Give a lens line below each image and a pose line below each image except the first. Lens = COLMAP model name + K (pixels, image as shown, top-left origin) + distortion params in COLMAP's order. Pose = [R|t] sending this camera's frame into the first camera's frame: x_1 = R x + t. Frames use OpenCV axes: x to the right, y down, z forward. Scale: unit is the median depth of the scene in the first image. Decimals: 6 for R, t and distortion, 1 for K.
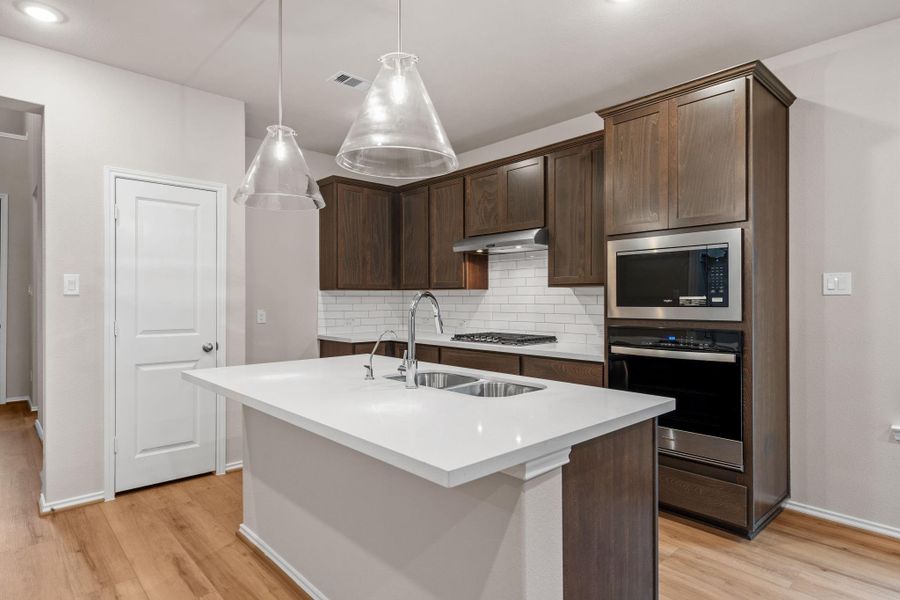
lens RADIAL K [[494.6, 0, 450.0], [0, 494.6, 300.0], [0, 0, 1]] dist [0.002420, 0.000667]
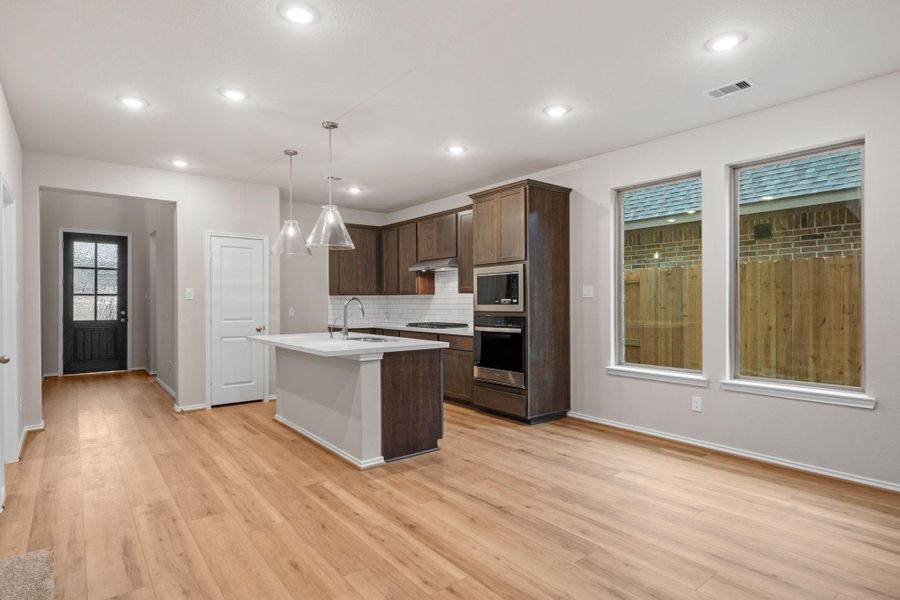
lens RADIAL K [[474.9, 0, 449.1], [0, 474.9, 303.4], [0, 0, 1]] dist [0.000493, 0.000051]
pose [[0.997041, -0.003365, -0.076792, 0.305496], [0.003623, 0.999988, 0.003224, 0.002264], [0.076780, -0.003492, 0.997042, -0.613508]]
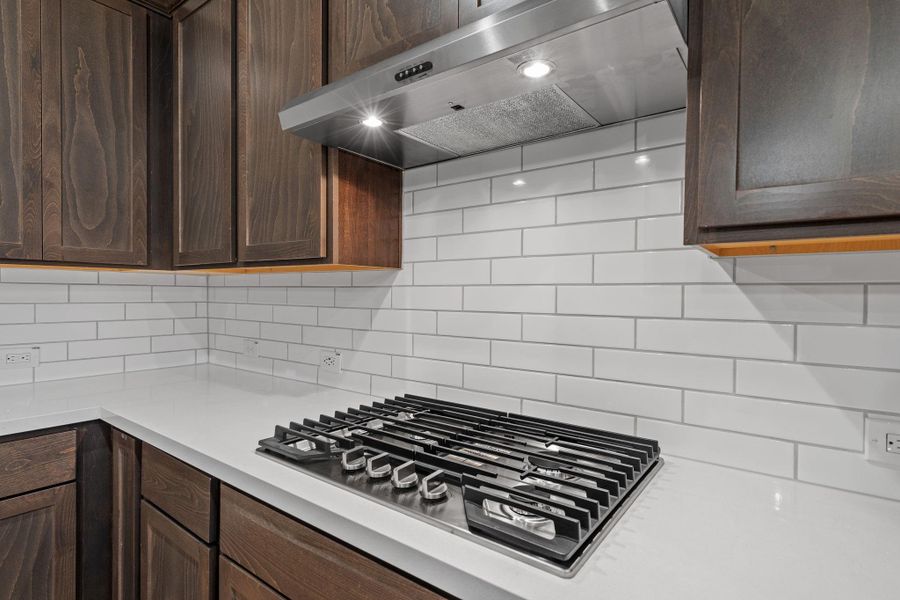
lens RADIAL K [[457.4, 0, 450.0], [0, 457.4, 300.0], [0, 0, 1]] dist [0.004841, 0.000239]
pose [[0.983604, 0.007723, 0.180177, 0.068157], [-0.009828, 0.999893, 0.010798, -0.003262], [-0.180074, -0.012392, 0.983575, 0.872009]]
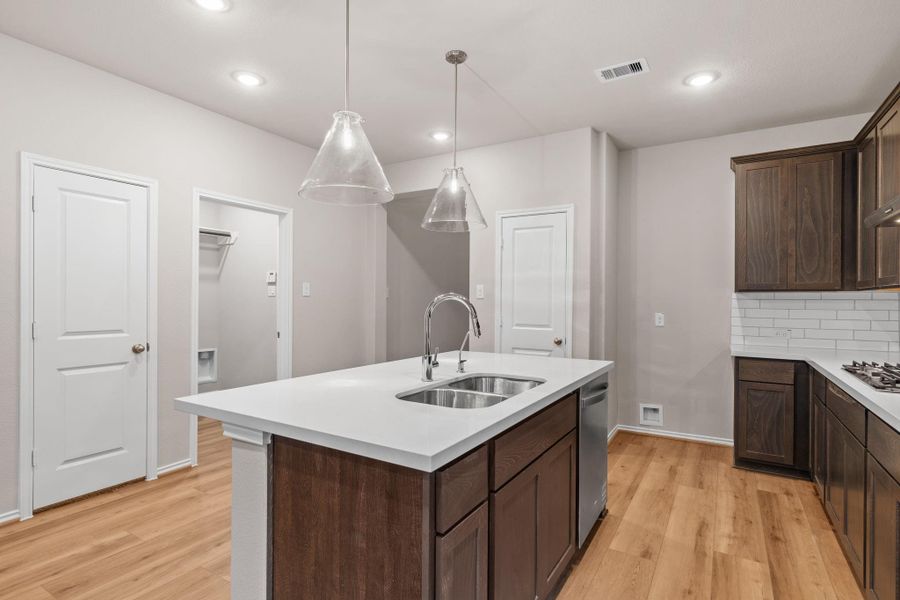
lens RADIAL K [[457.4, 0, 450.0], [0, 457.4, 300.0], [0, 0, 1]] dist [0.004841, 0.000239]
pose [[0.275778, 0.002496, -0.961218, 0.503154], [-0.010110, 0.999949, -0.000304, -0.002434], [0.961168, 0.009802, 0.275789, 0.415003]]
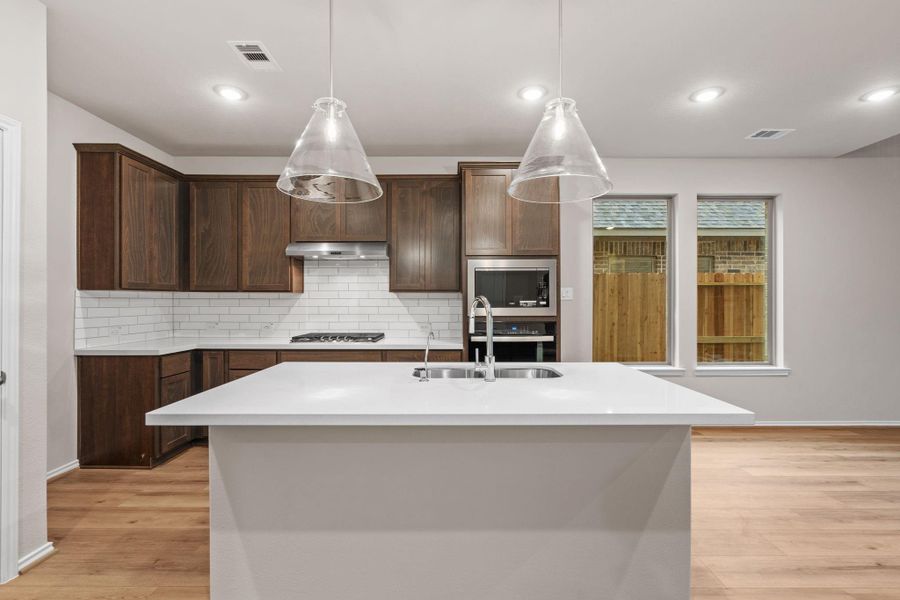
lens RADIAL K [[404.5, 0, 448.1], [0, 404.5, 301.8], [0, 0, 1]] dist [-0.003020, -0.000367]
pose [[0.681041, 0.000890, 0.732245, -0.449302], [0.000102, 0.999999, -0.001310, -0.001441], [-0.732245, 0.000967, 0.681040, 0.238589]]
